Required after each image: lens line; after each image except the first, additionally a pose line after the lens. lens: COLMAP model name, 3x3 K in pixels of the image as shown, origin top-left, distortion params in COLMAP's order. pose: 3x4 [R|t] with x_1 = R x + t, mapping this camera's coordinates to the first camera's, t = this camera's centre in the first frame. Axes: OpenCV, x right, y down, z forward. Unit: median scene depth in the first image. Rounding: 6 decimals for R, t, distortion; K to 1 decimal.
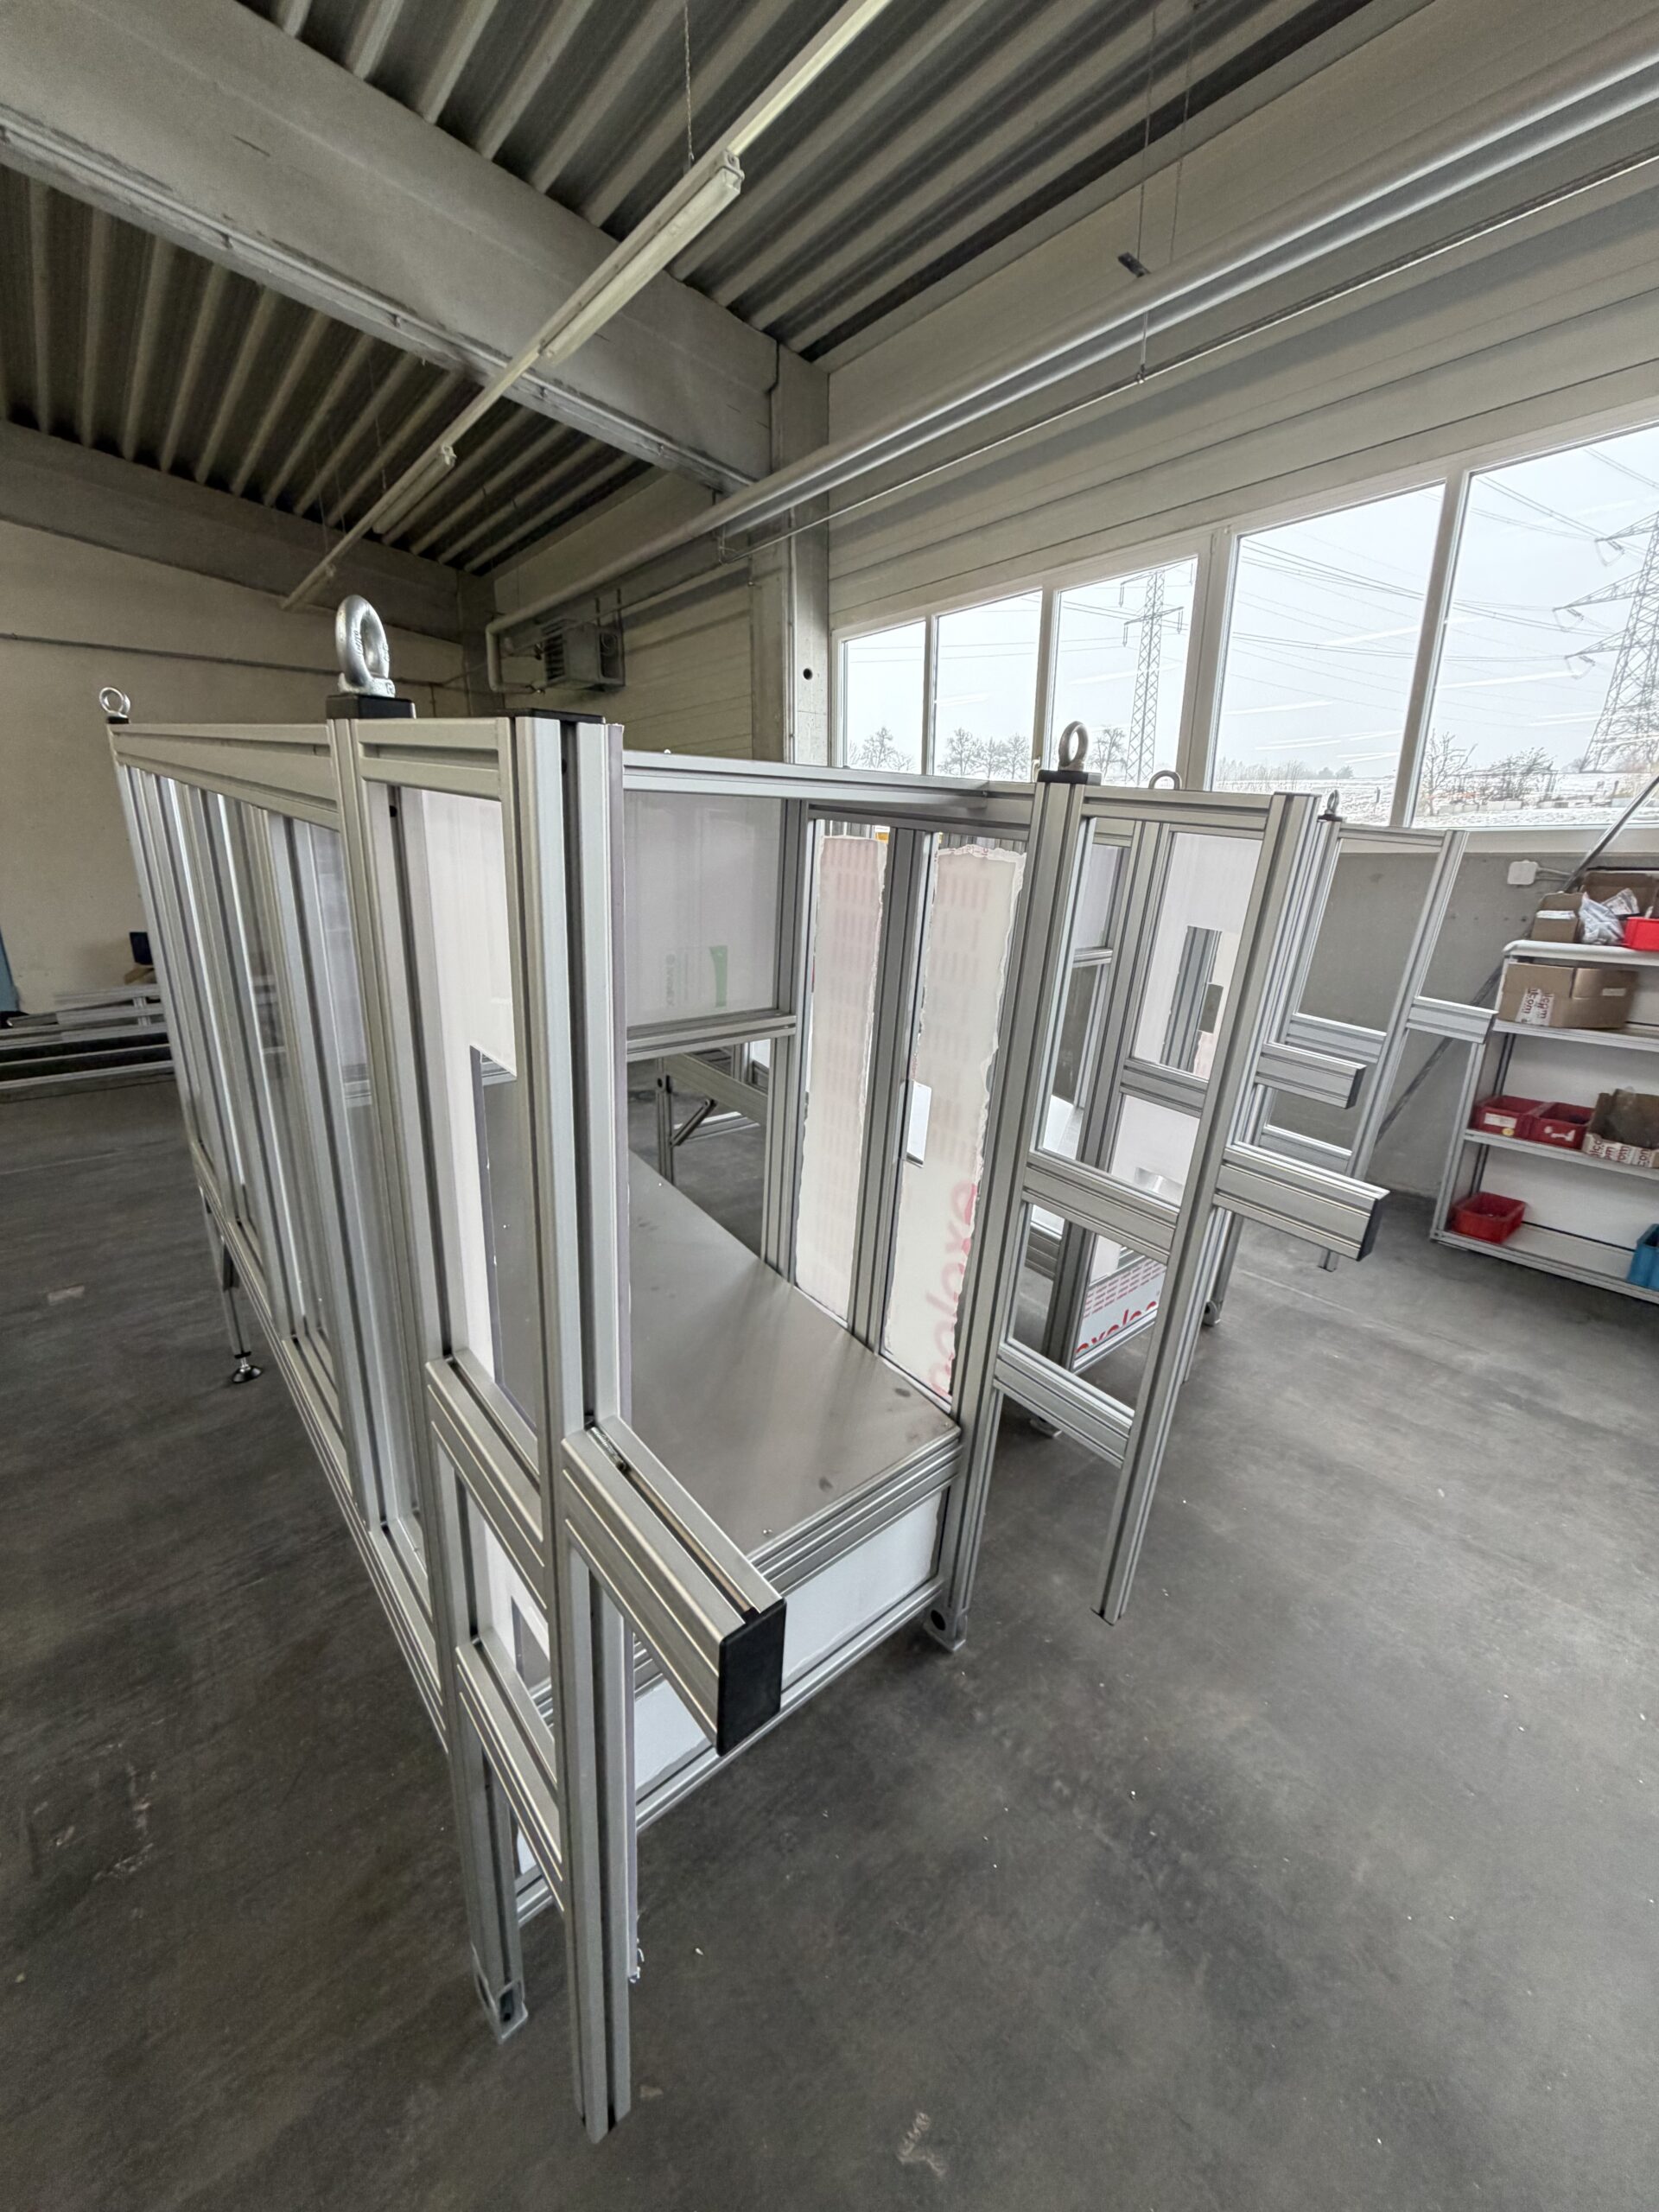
lens RADIAL K [[891.6, 0, 825.4], [0, 891.6, 1097.0], [0, 0, 1]] dist [0.003337, 0.001204]
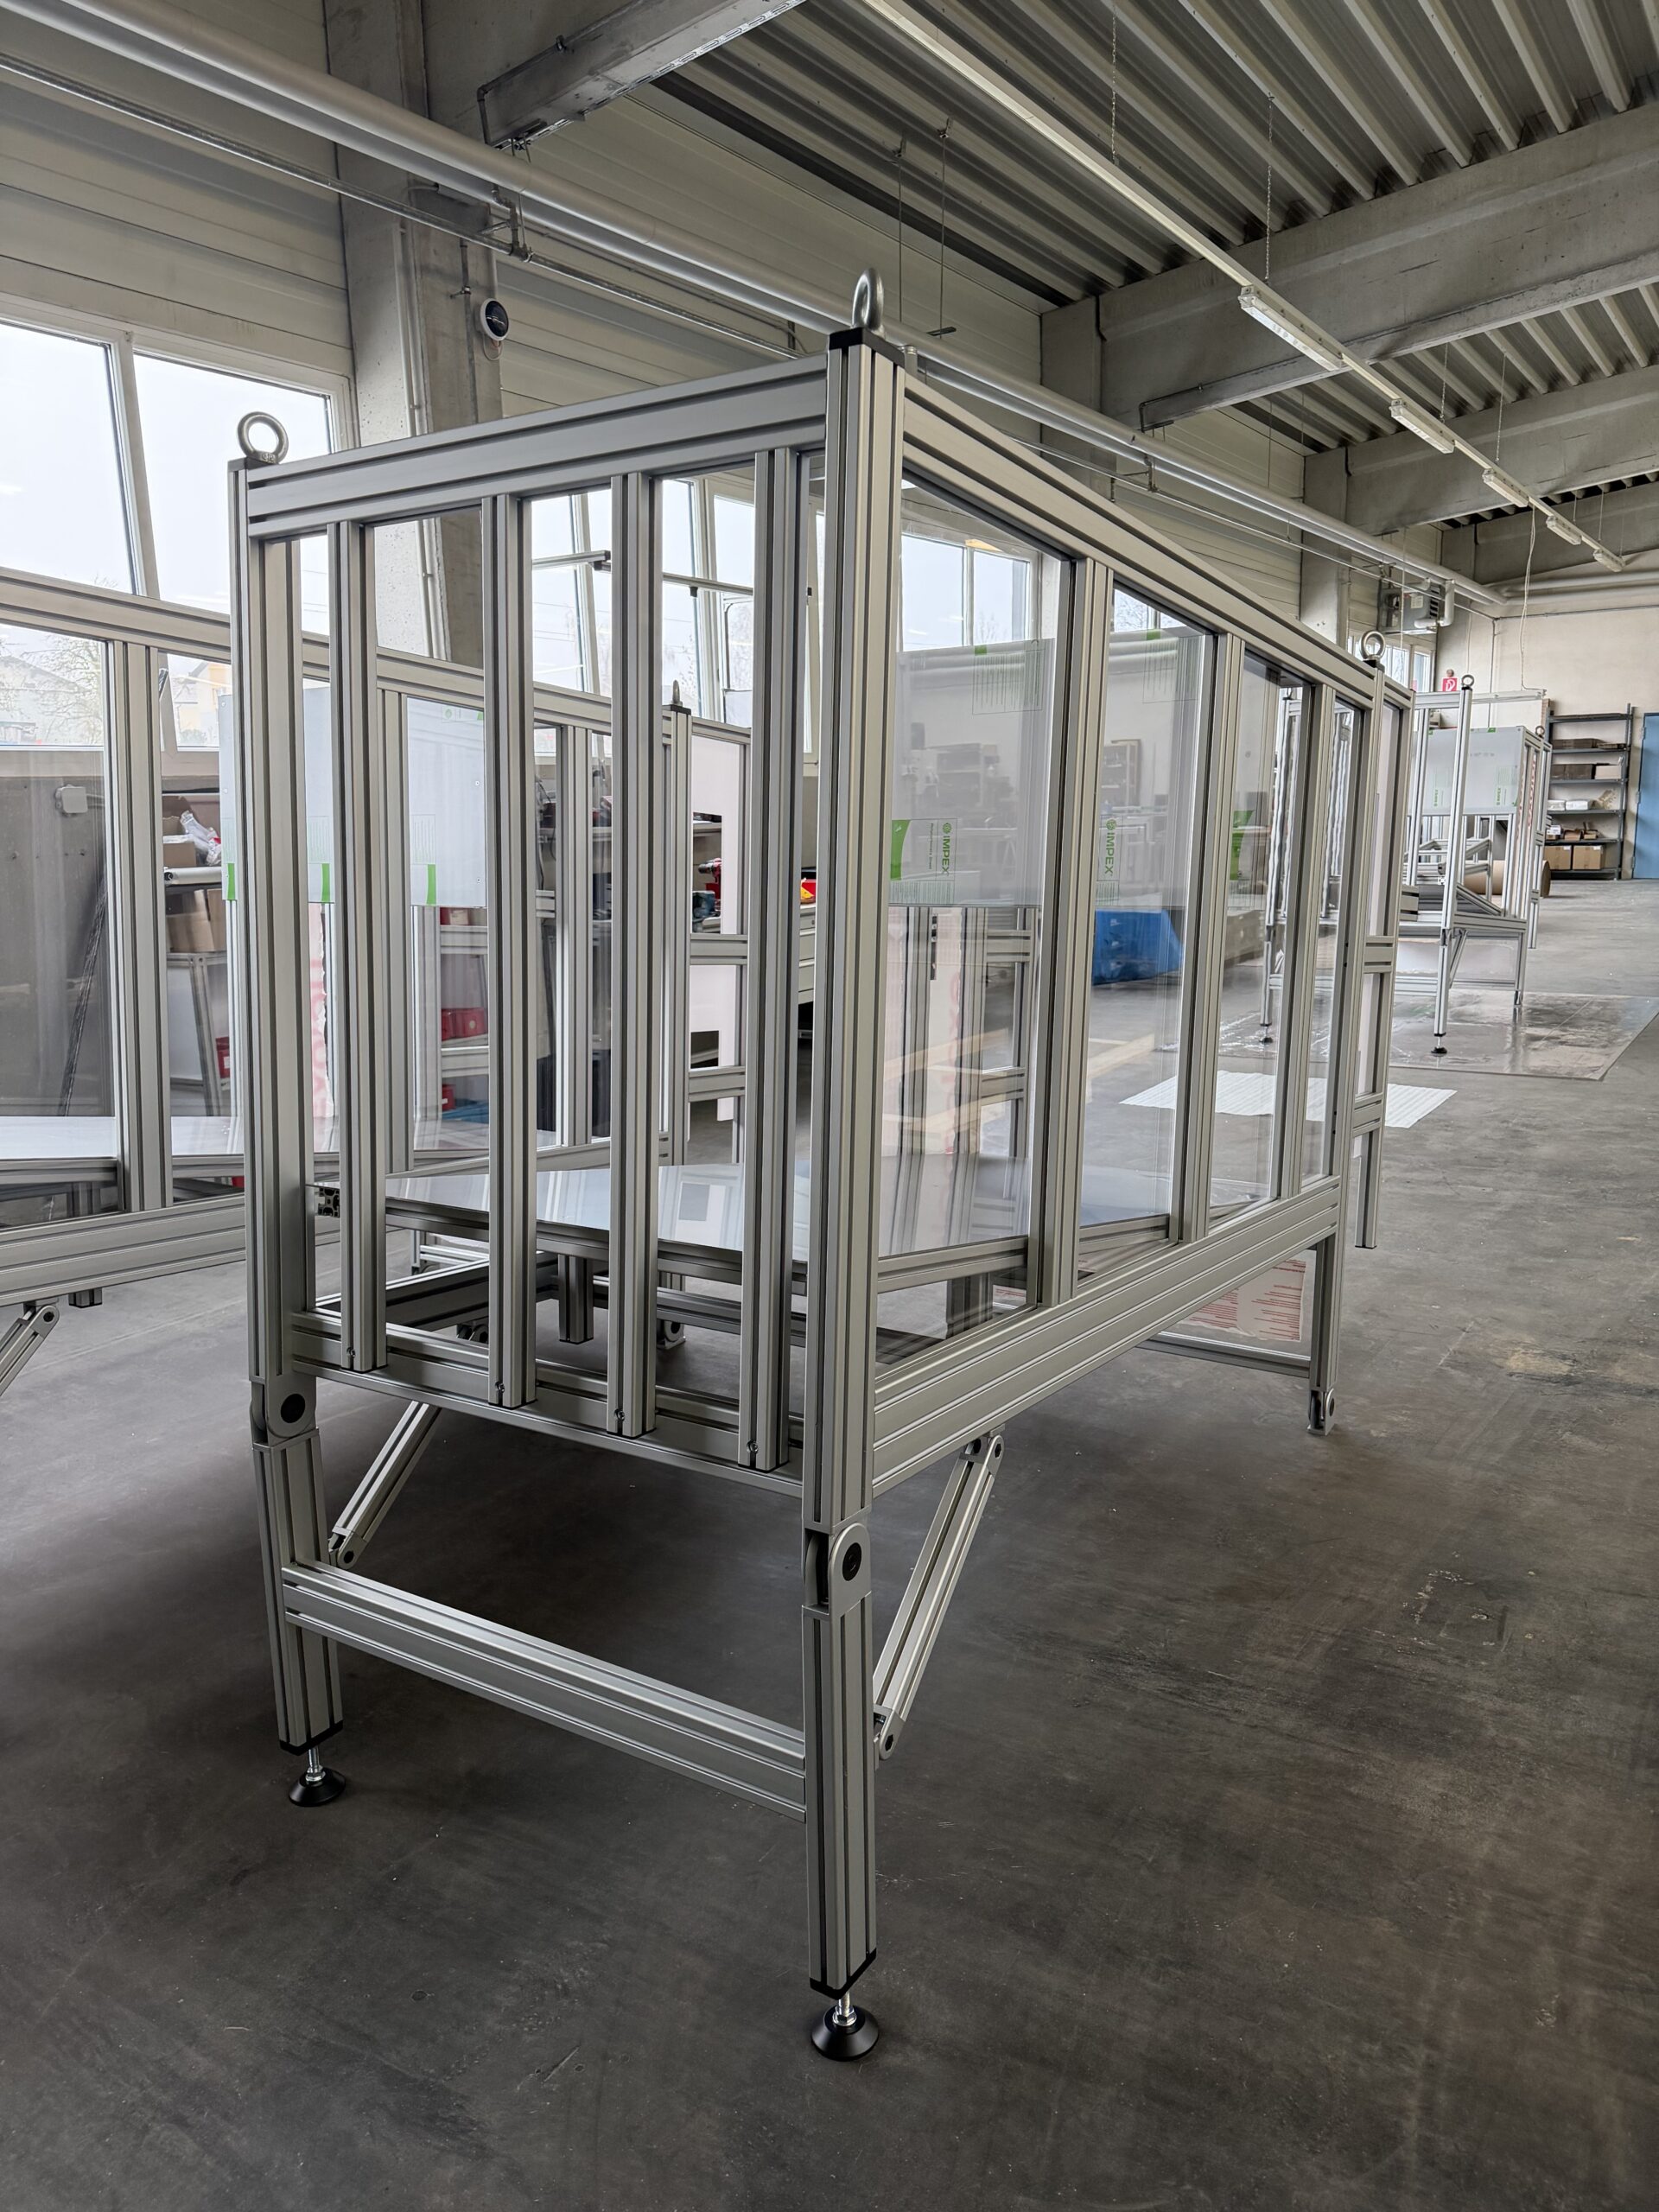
lens RADIAL K [[1562.2, 0, 827.6], [0, 1562.2, 1113.3], [0, 0, 1]] dist [0.025270, -0.009463]
pose [[-0.291219, -0.187052, 0.938191, -1.523900], [0.274893, 0.922977, 0.269347, -0.298551], [-0.916311, 0.336342, -0.217369, 1.290816]]
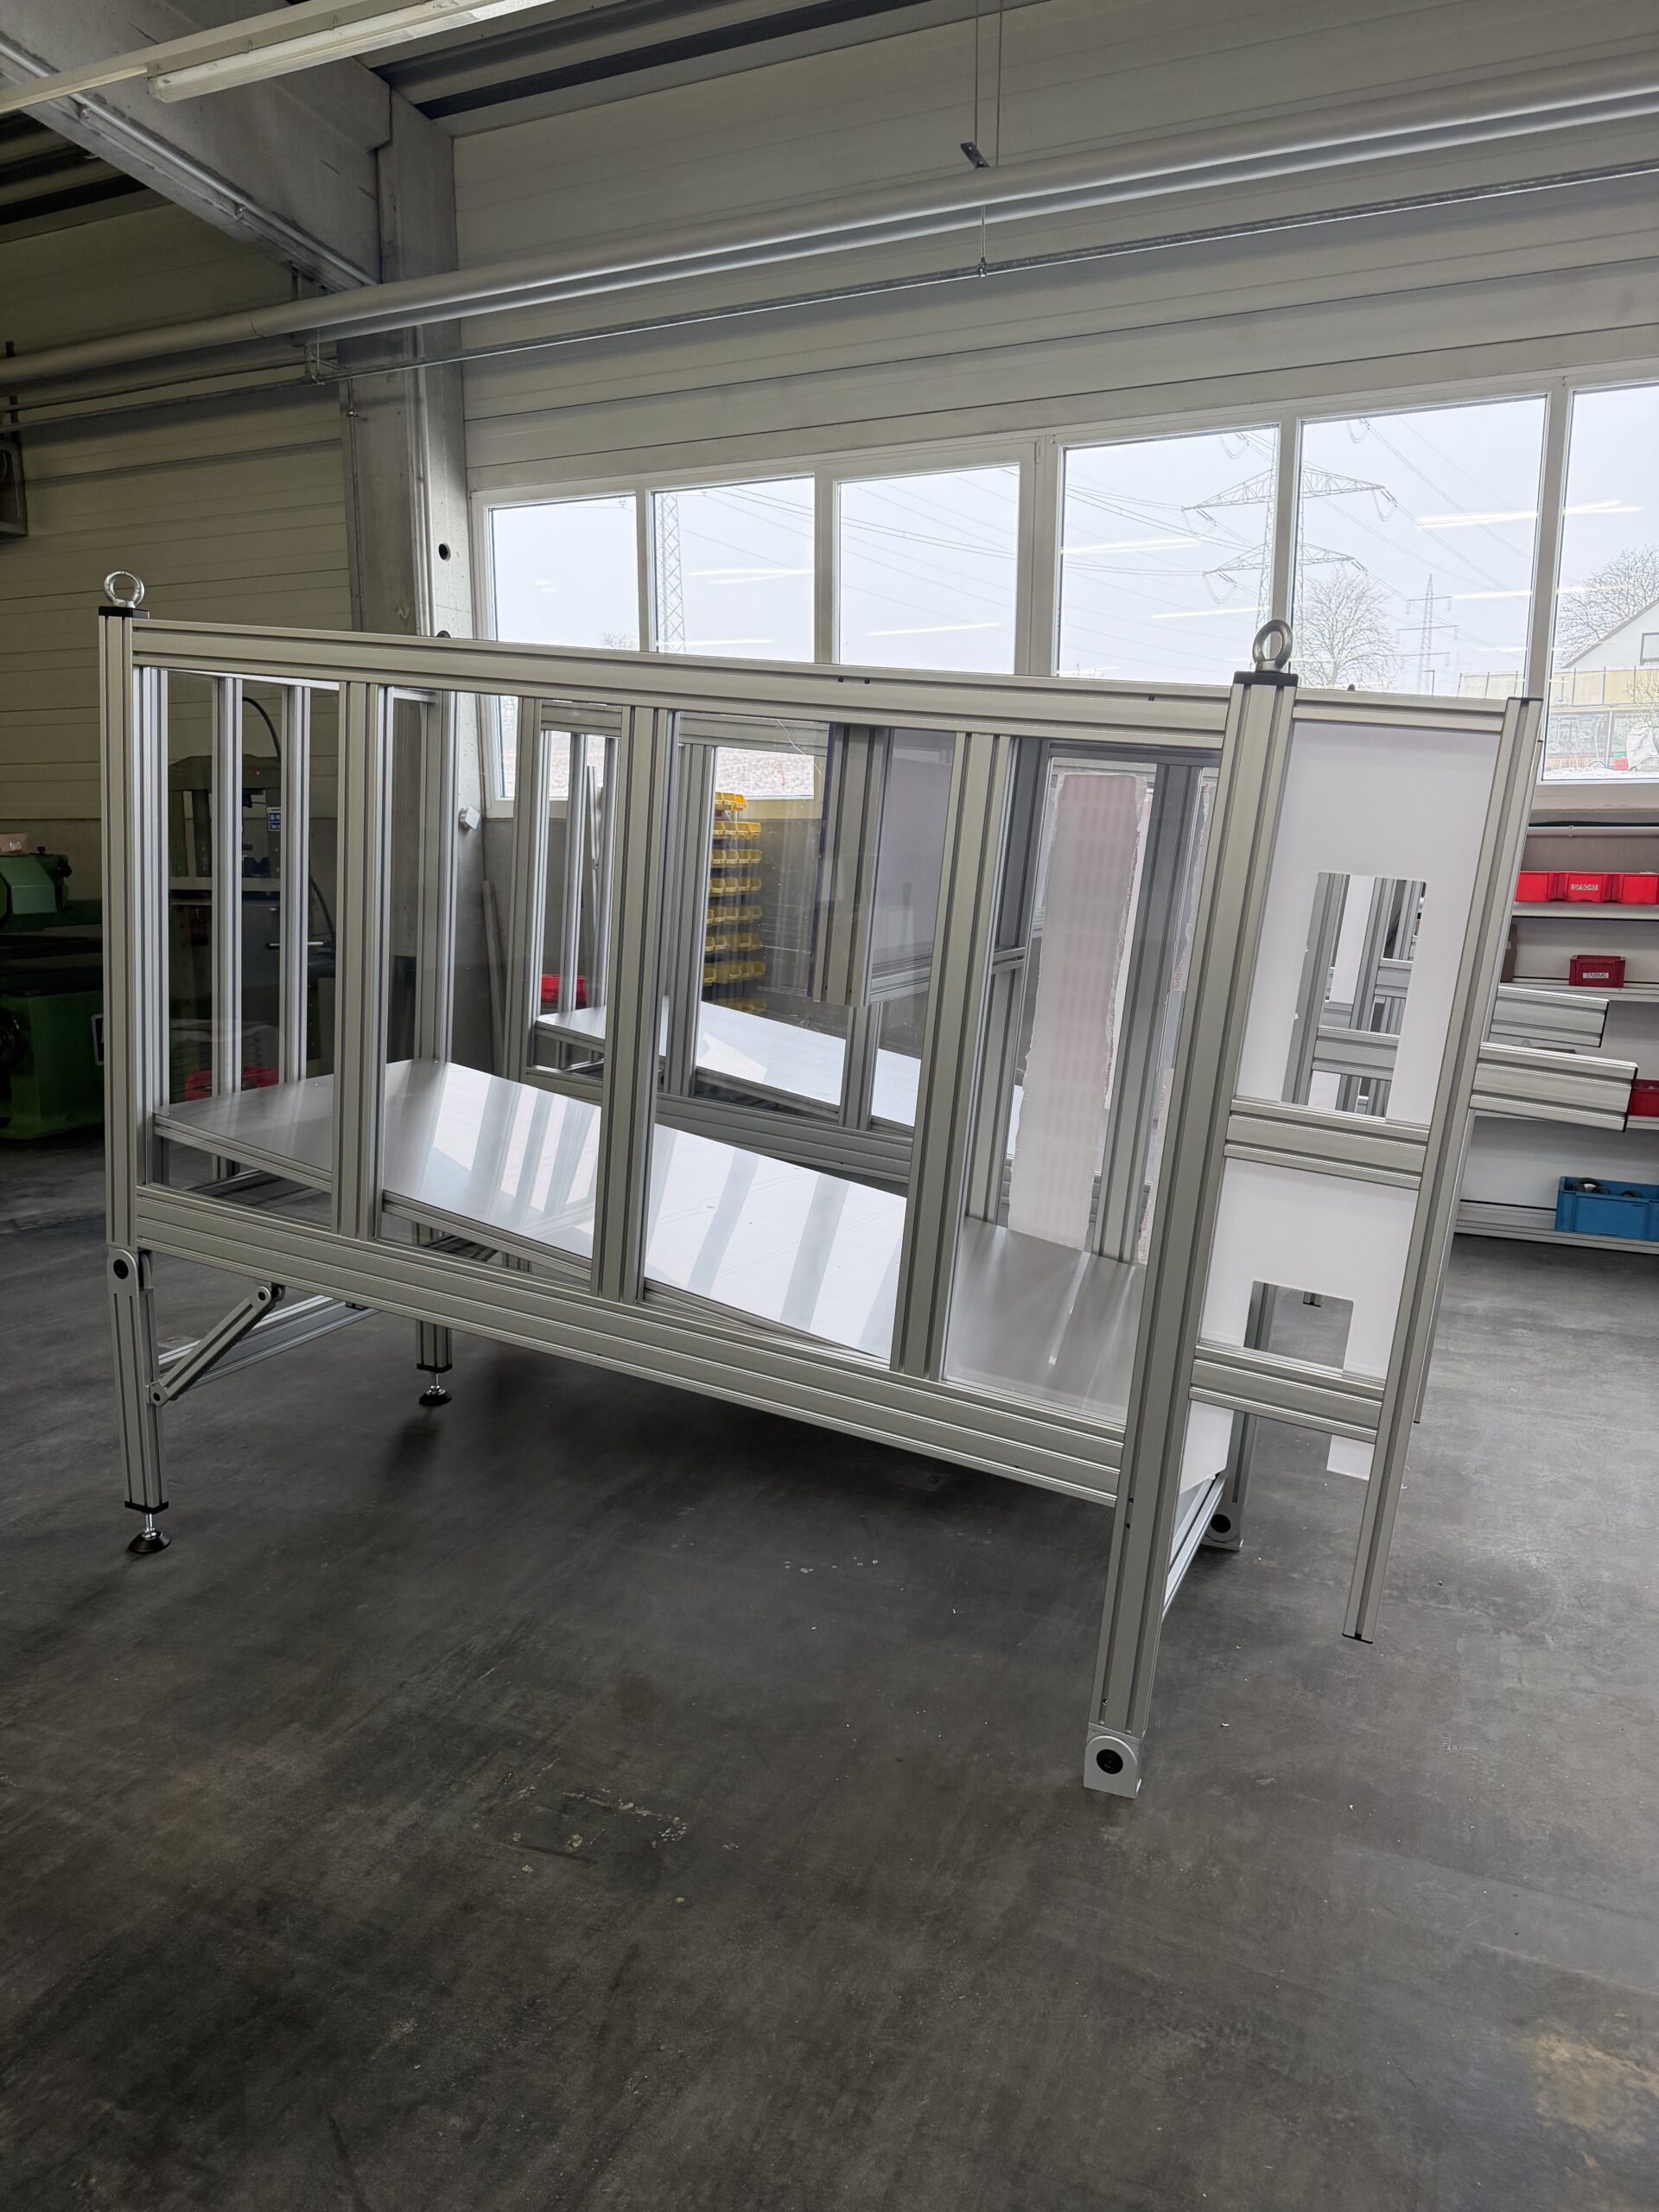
lens RADIAL K [[1562.2, 0, 838.3], [0, 1562.2, 1101.1], [0, 0, 1]] dist [0.025270, -0.009463]
pose [[0.908550, -0.073747, 0.411216, -0.809436], [0.113522, 0.990841, -0.073122, 0.157375], [-0.402057, 0.113117, 0.908600, -0.420148]]
